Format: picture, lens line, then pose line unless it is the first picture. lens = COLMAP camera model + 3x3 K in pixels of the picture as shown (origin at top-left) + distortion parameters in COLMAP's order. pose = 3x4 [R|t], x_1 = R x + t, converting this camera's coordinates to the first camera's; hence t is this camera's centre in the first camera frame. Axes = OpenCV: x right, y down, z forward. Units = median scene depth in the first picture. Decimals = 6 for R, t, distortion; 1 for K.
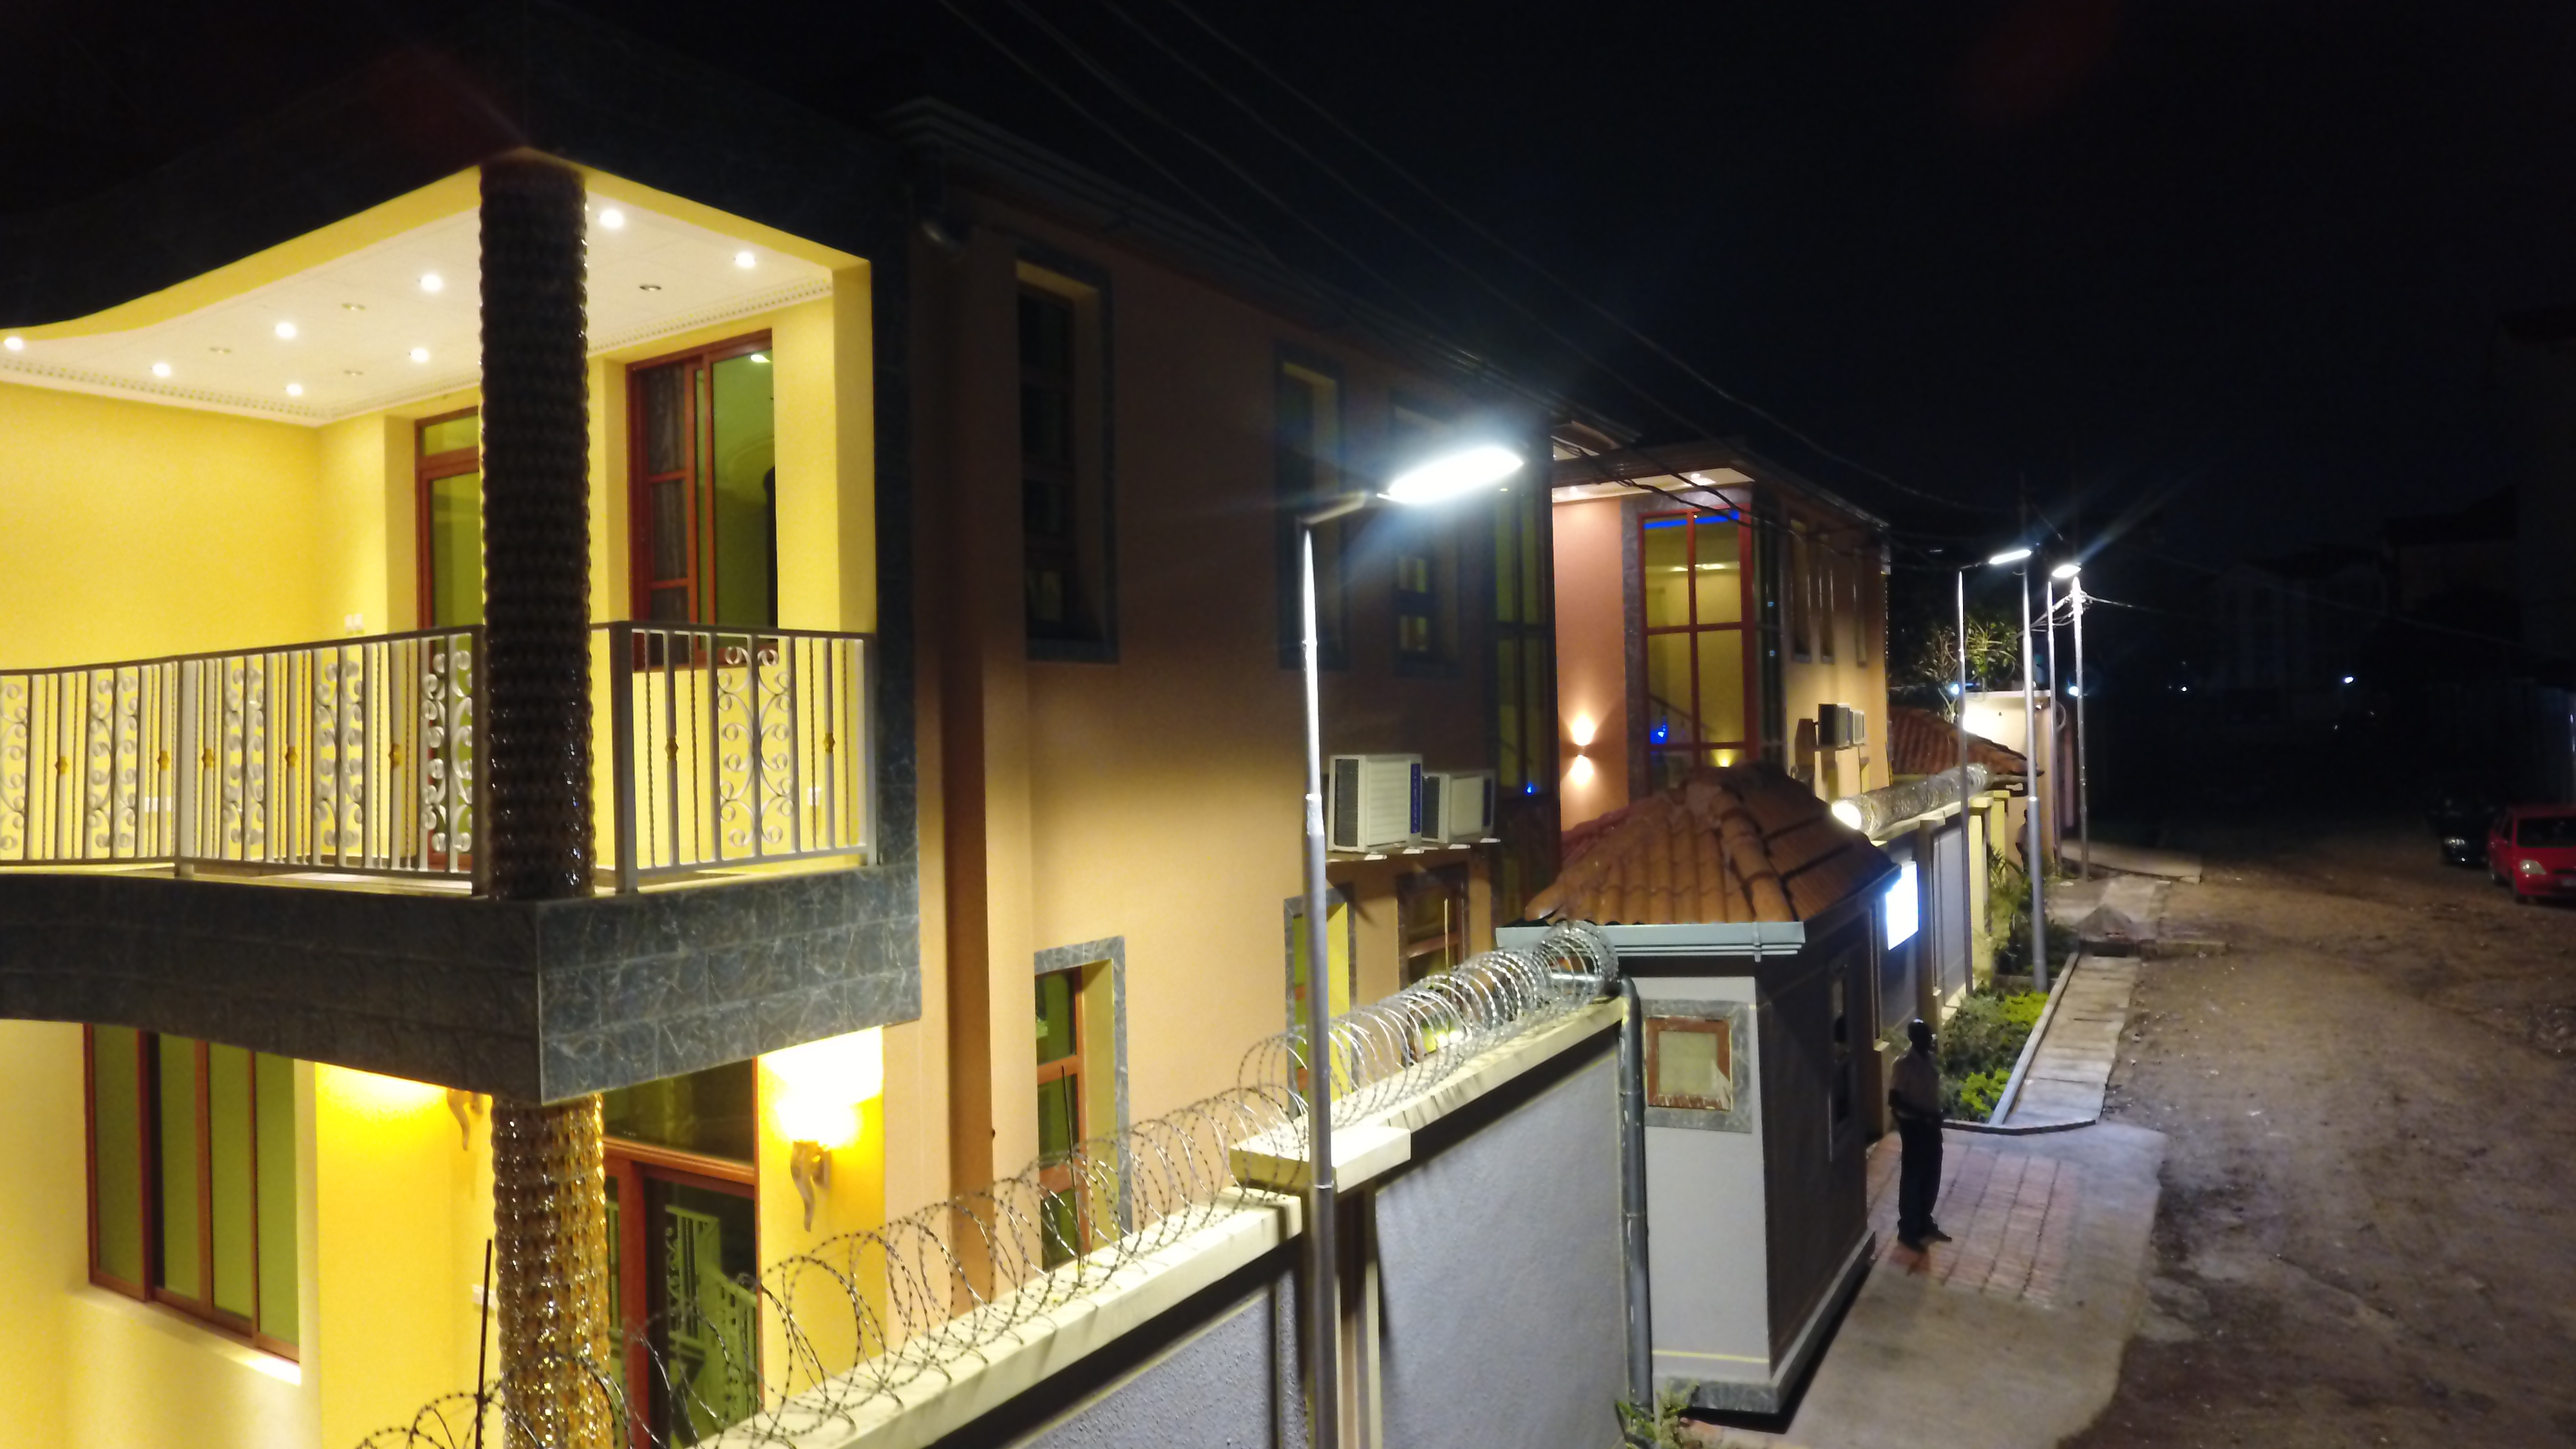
lens RADIAL K [[1517.8, 0, 1276.6], [0, 1517.8, 710.7], [0, 0, 1]] dist [-0.000736, -0.000962]
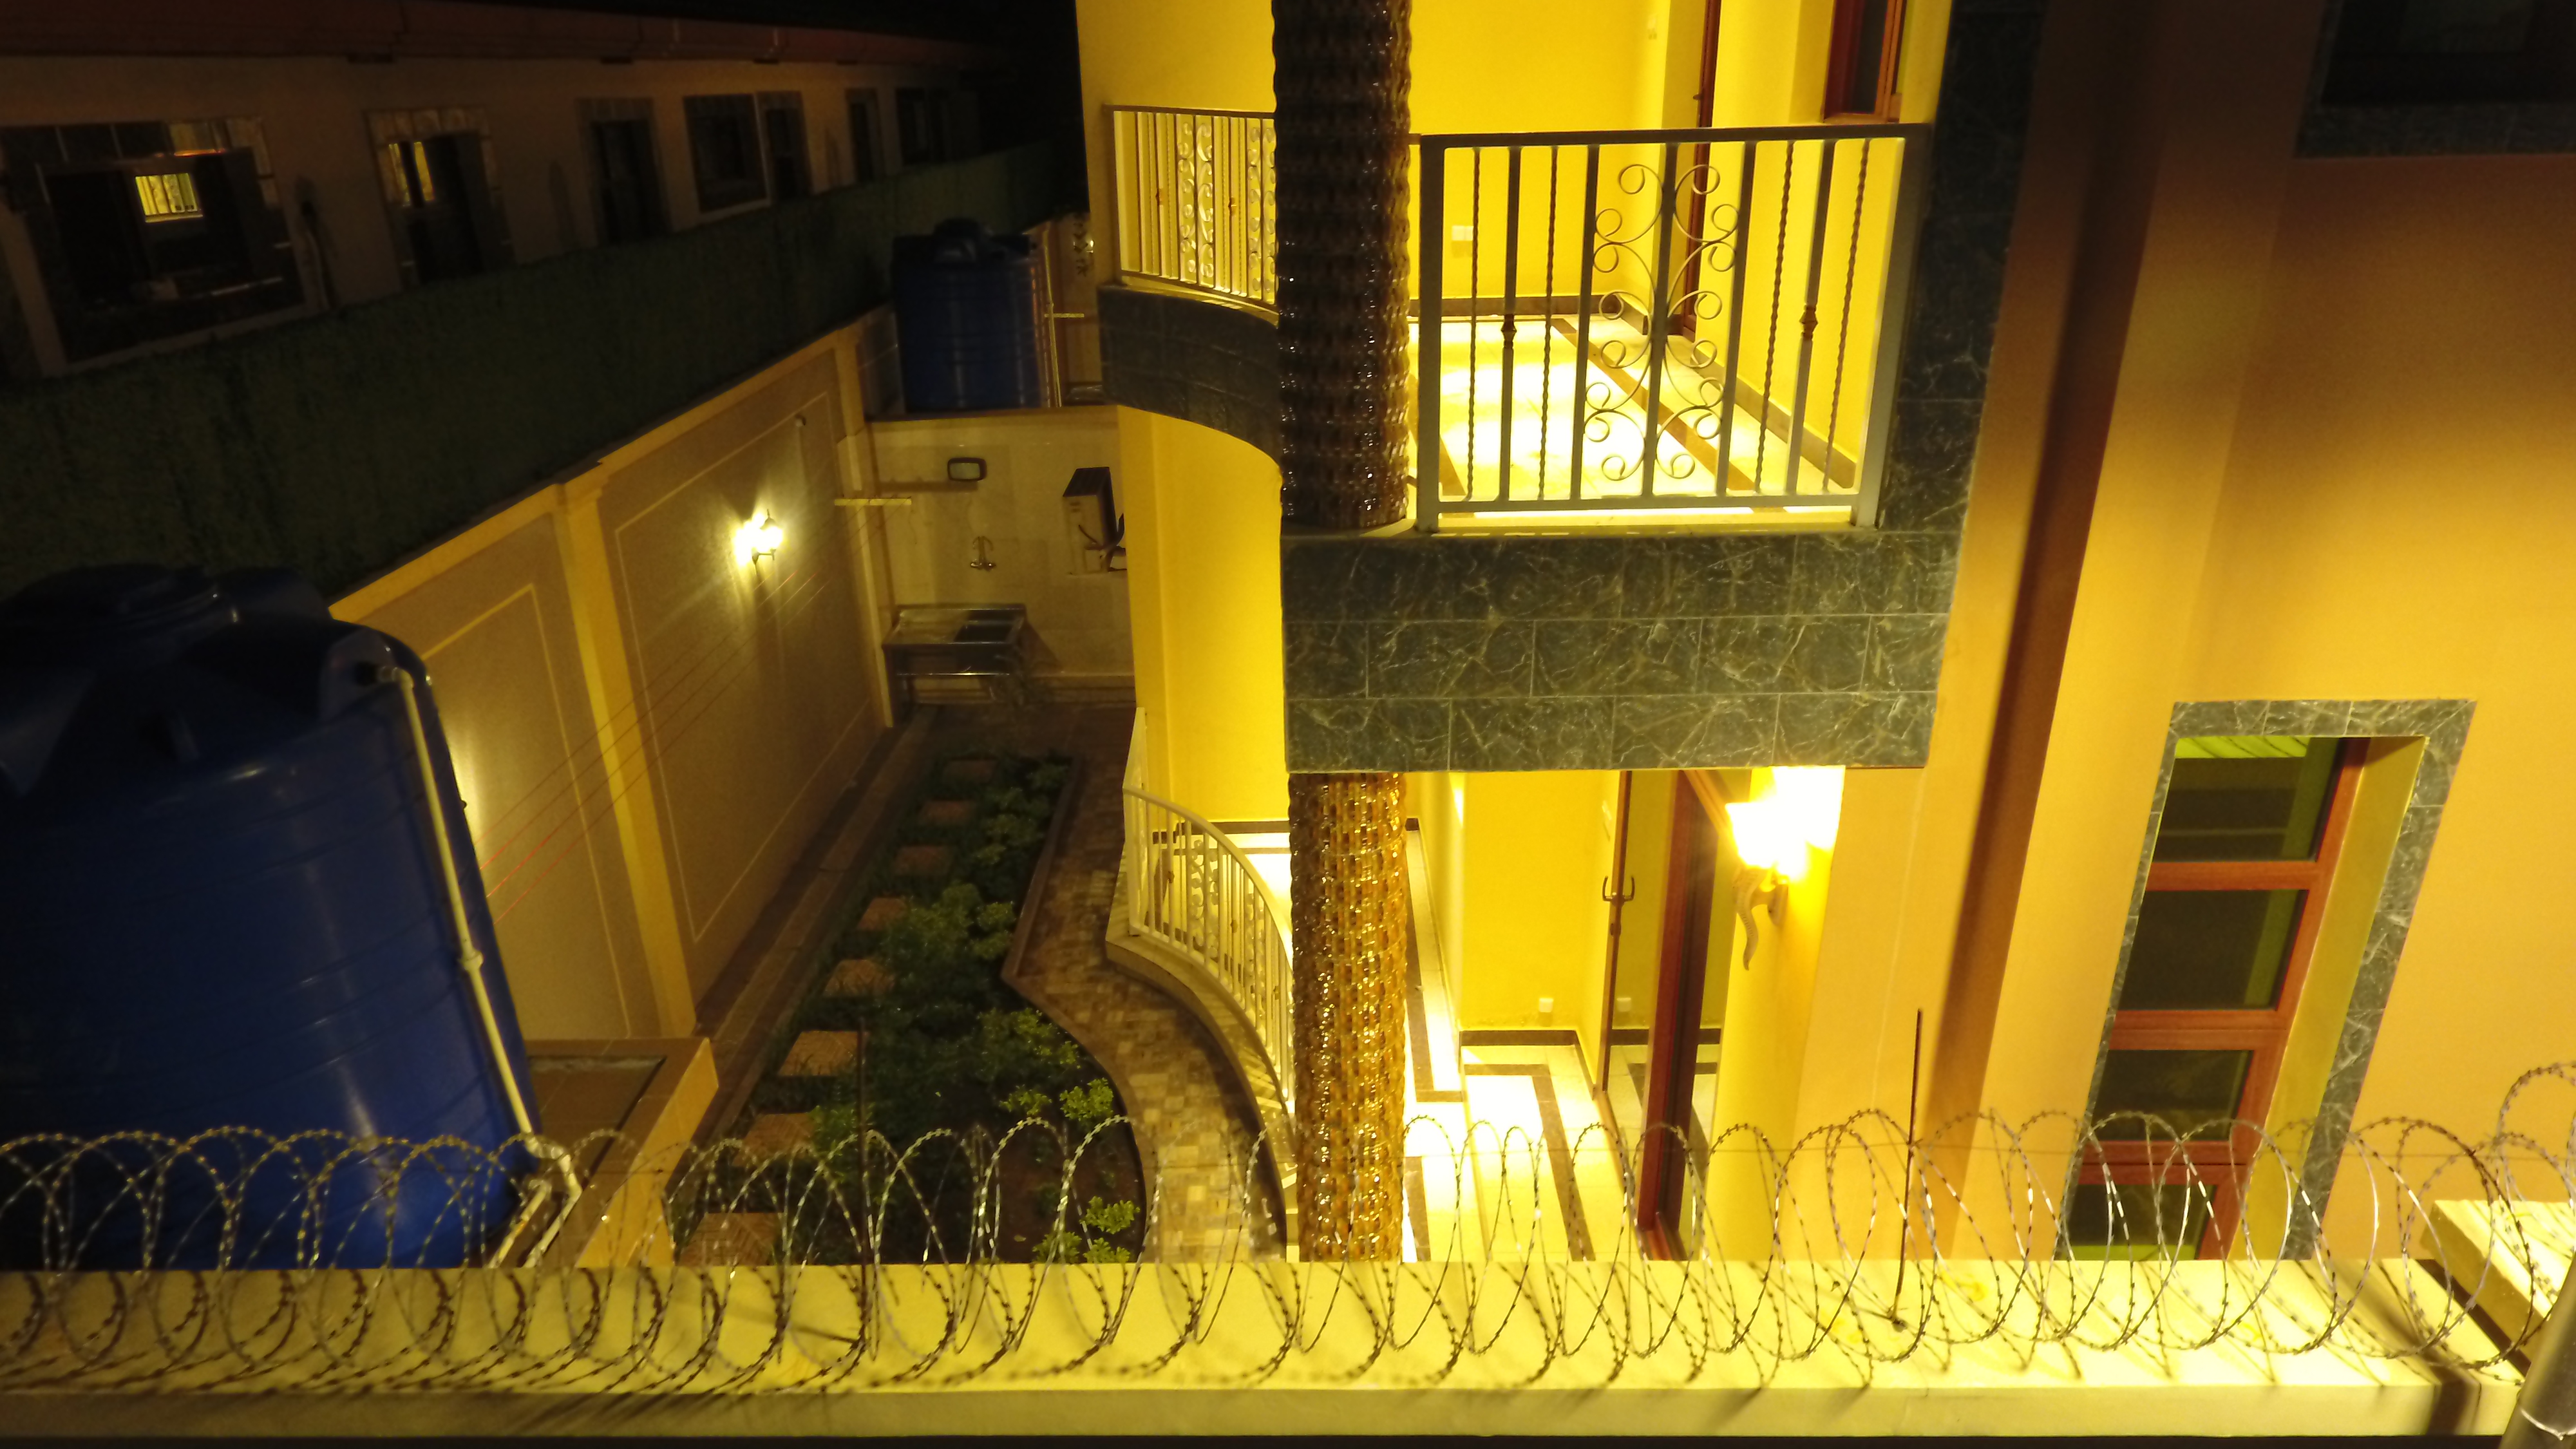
lens RADIAL K [[1517.8, 0, 1276.6], [0, 1517.8, 710.7], [0, 0, 1]] dist [-0.000736, -0.000962]
pose [[0.514937, 0.343495, -0.785399, 0.120114], [0.020472, 0.911018, 0.411857, -0.088570], [0.856984, -0.228159, 0.462085, 0.490344]]
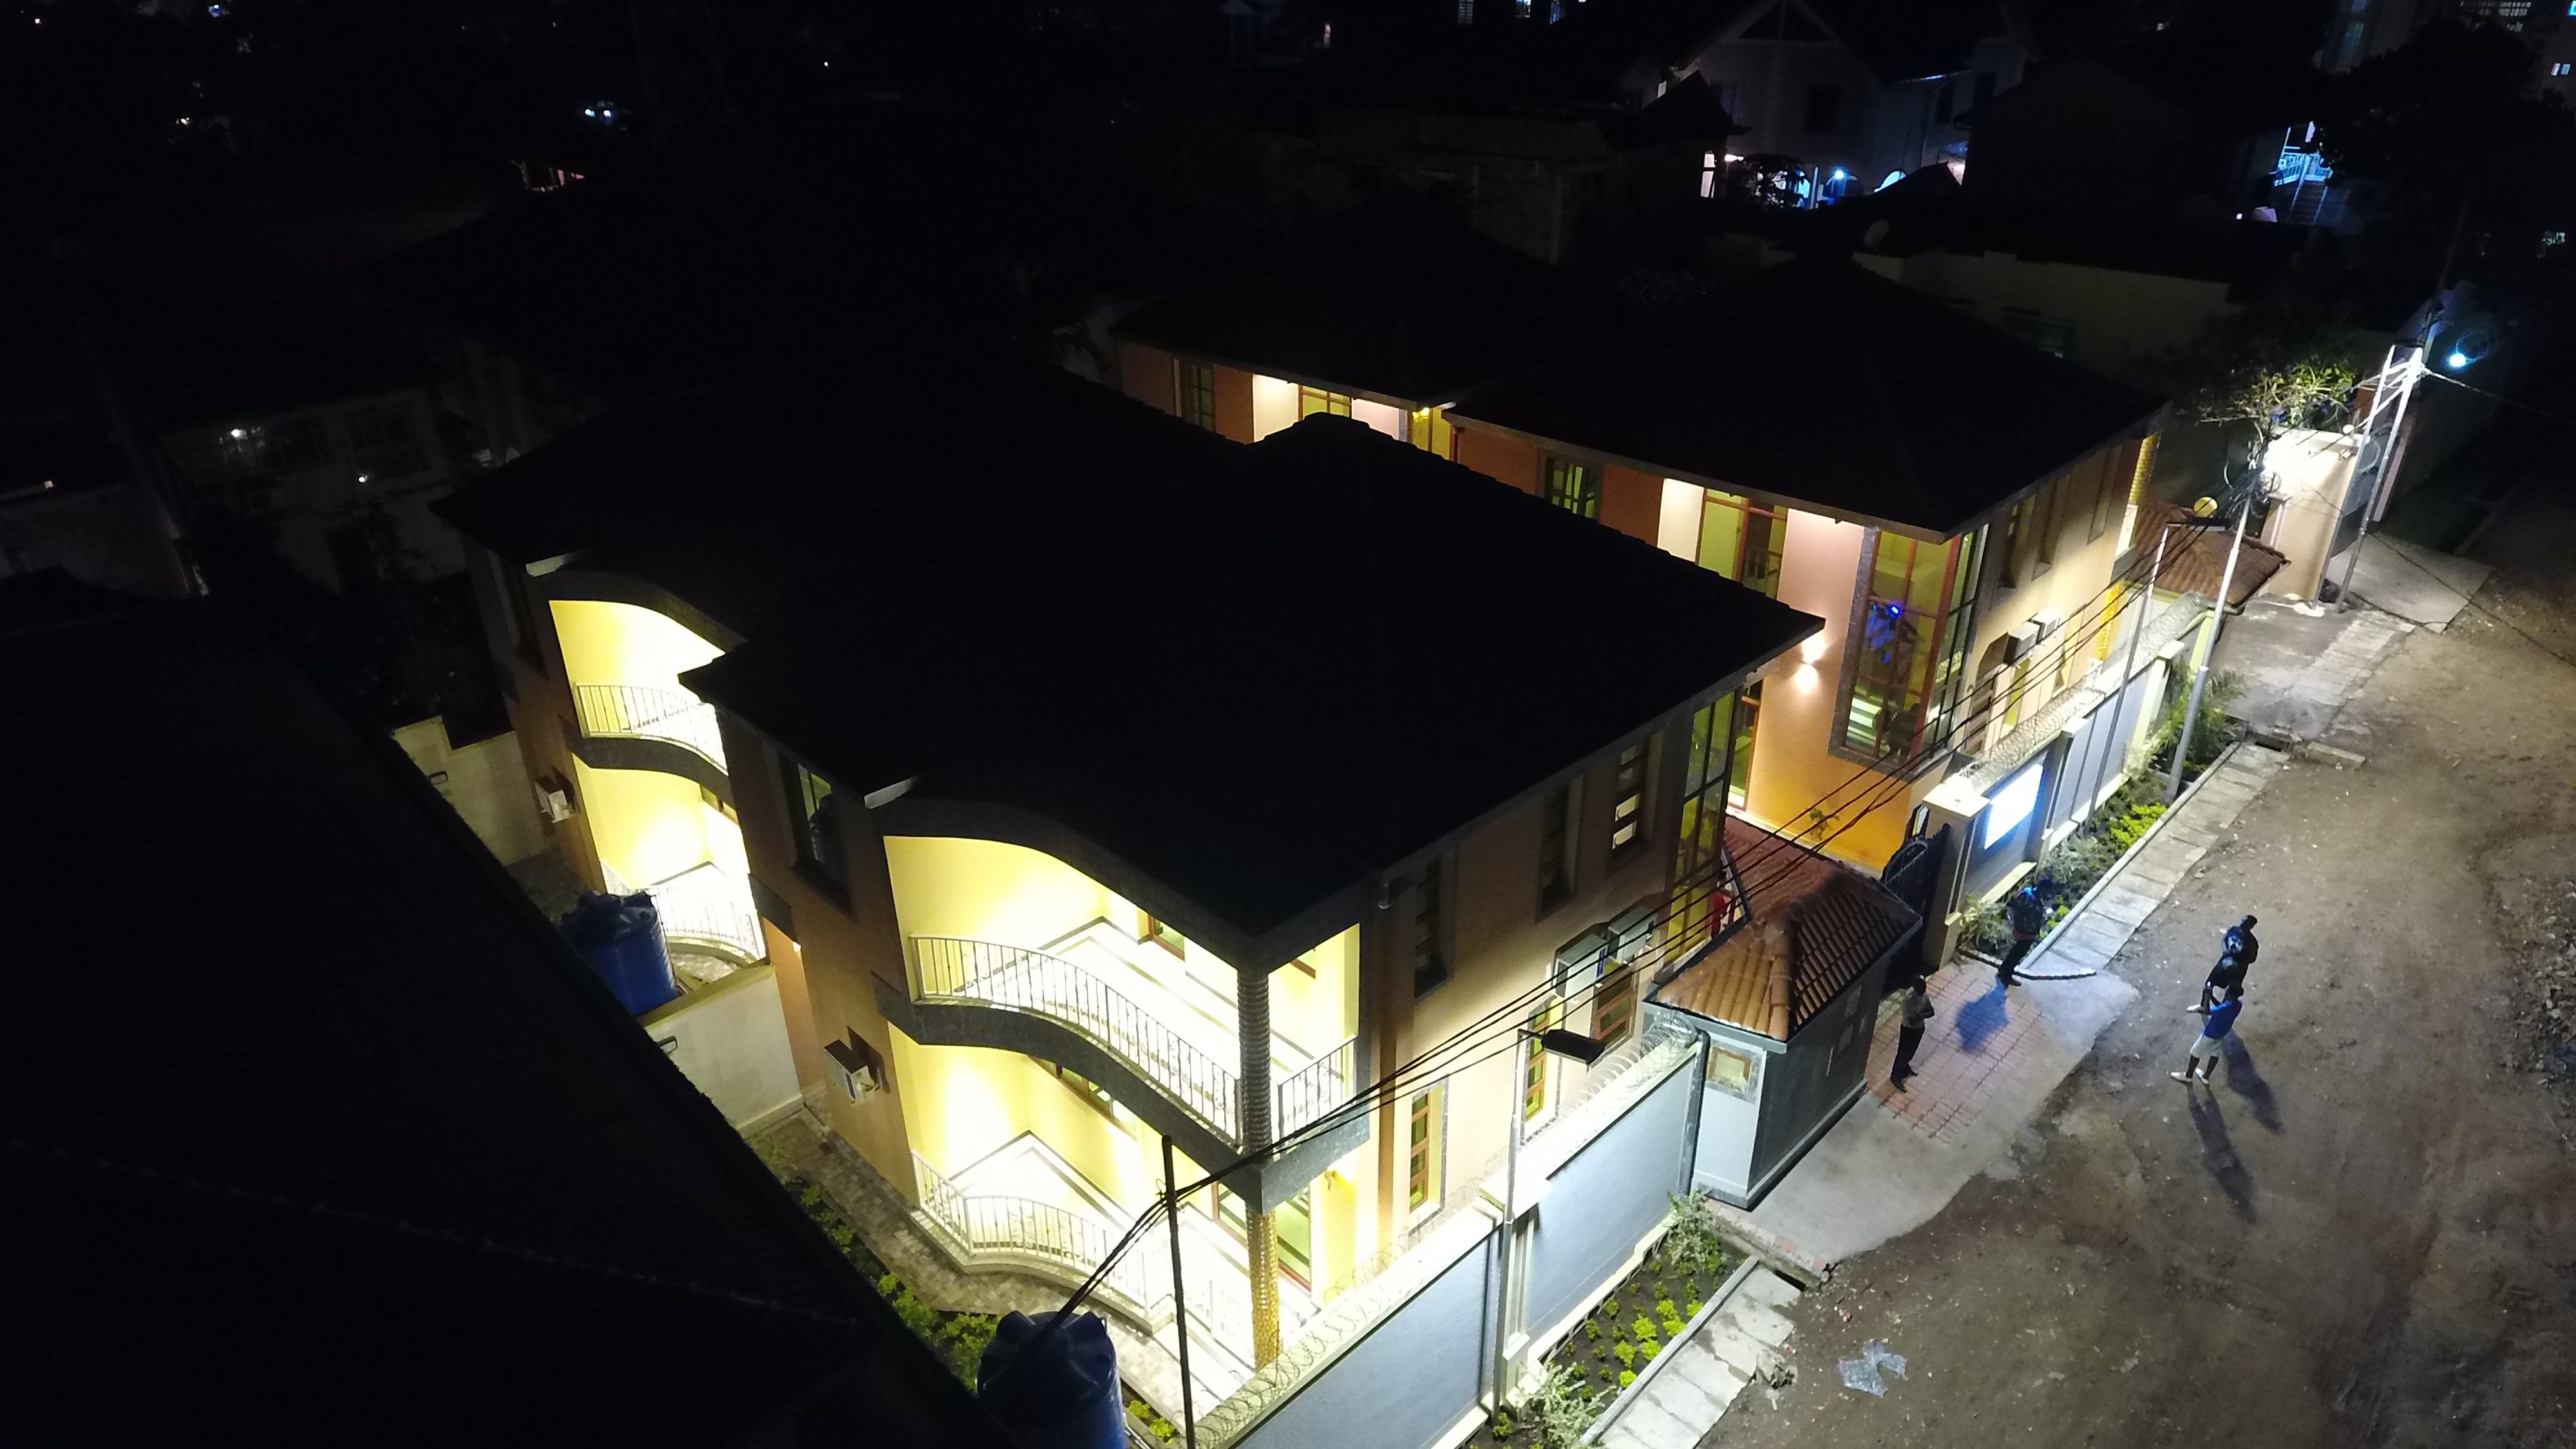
lens RADIAL K [[1517.8, 0, 1276.6], [0, 1517.8, 710.7], [0, 0, 1]] dist [-0.000736, -0.000962]
pose [[0.968114, 0.121157, -0.219263, 0.114552], [-0.004813, 0.884101, 0.467271, -1.809528], [0.250463, -0.451316, 0.856494, -1.071114]]
